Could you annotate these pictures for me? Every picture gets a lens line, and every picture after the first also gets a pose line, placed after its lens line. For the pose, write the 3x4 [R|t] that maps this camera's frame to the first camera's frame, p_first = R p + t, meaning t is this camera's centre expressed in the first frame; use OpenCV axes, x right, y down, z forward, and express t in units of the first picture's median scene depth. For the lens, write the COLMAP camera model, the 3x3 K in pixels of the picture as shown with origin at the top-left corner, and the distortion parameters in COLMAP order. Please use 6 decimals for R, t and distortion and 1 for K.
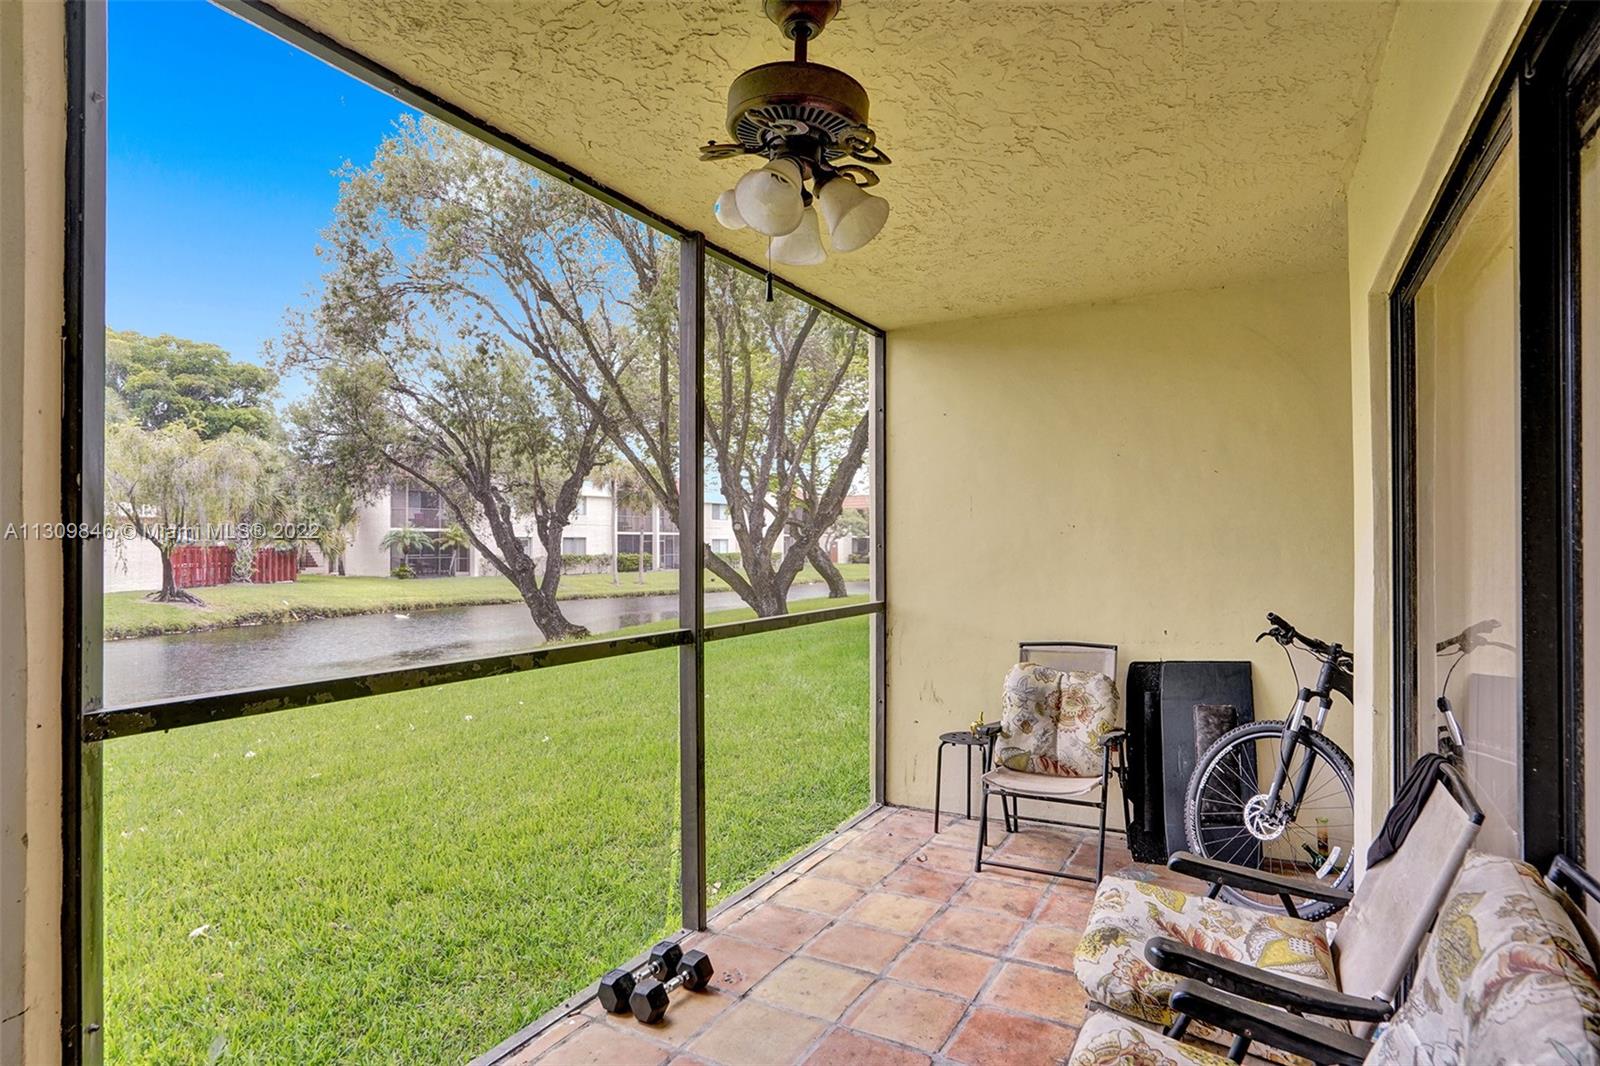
lens RADIAL K [[839.7, 0, 794.3], [0, 839.7, 549.9], [0, 0, 1]] dist [-0.024169, 0.000479]
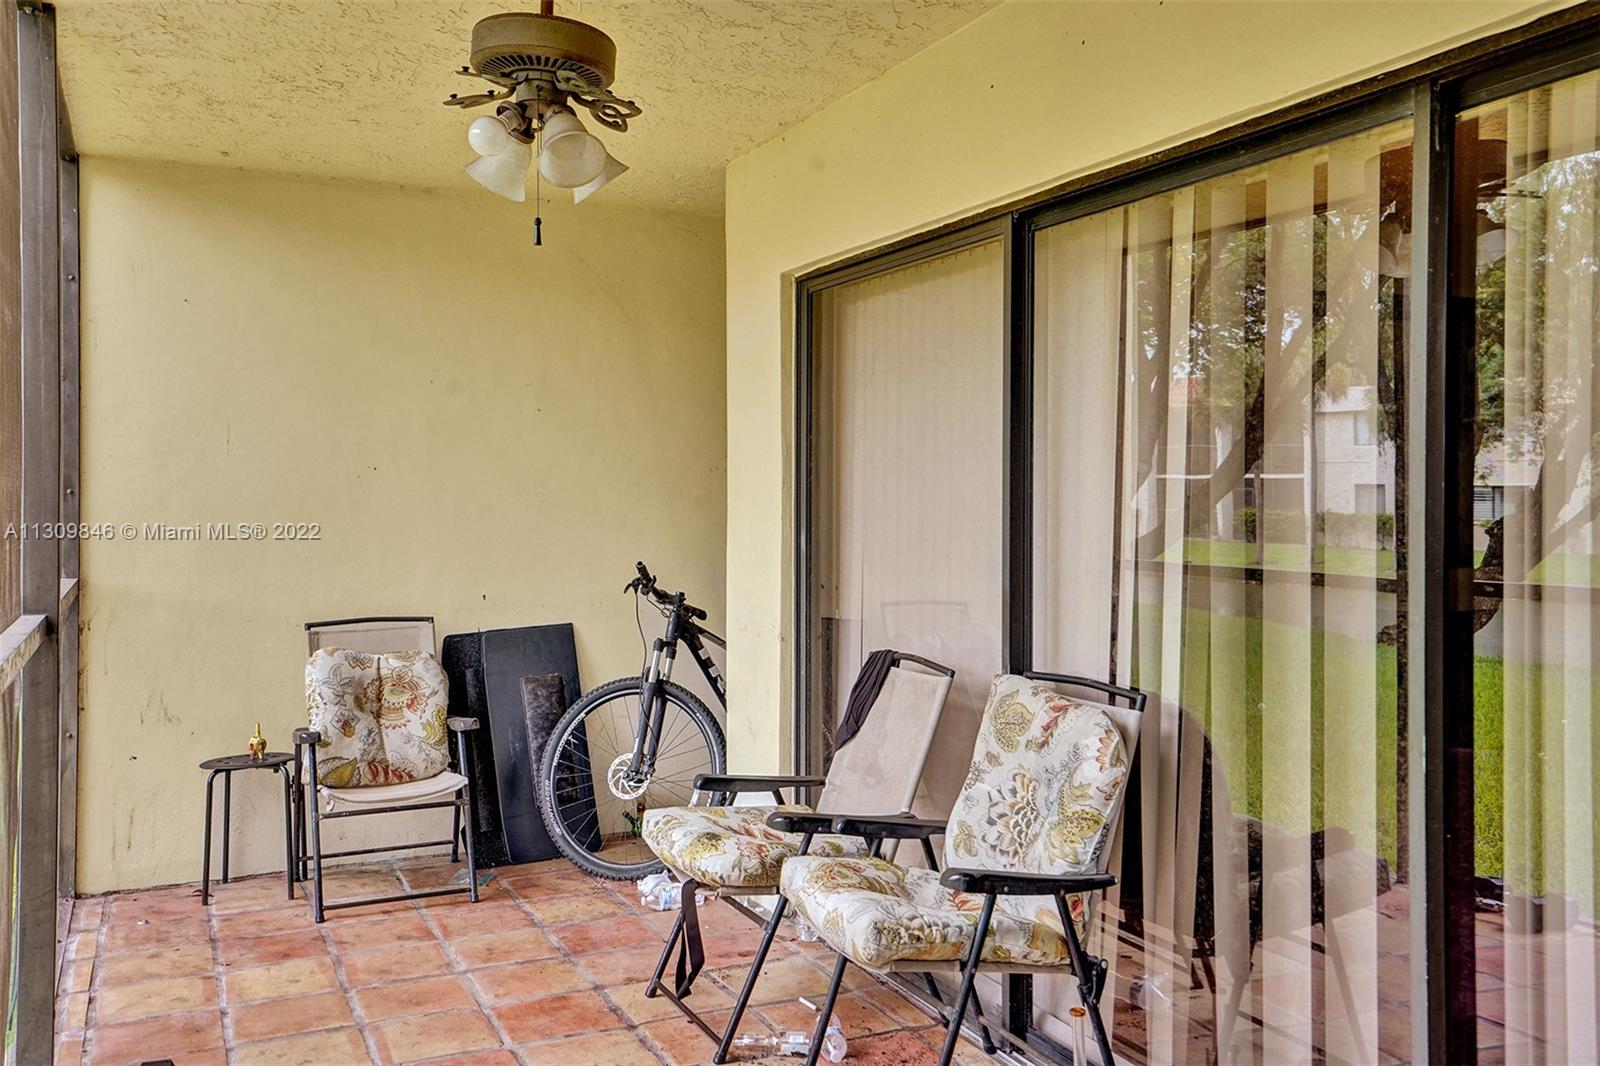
lens RADIAL K [[1512.1, 0, 804.5], [0, 1512.1, 506.4], [0, 0, 1]] dist [0.015909, 0.129078]
pose [[0.567988, 0.004828, 0.823023, -0.621111], [-0.001699, 0.999988, -0.004693, 0.013174], [-0.823035, 0.001267, 0.567989, -0.133899]]
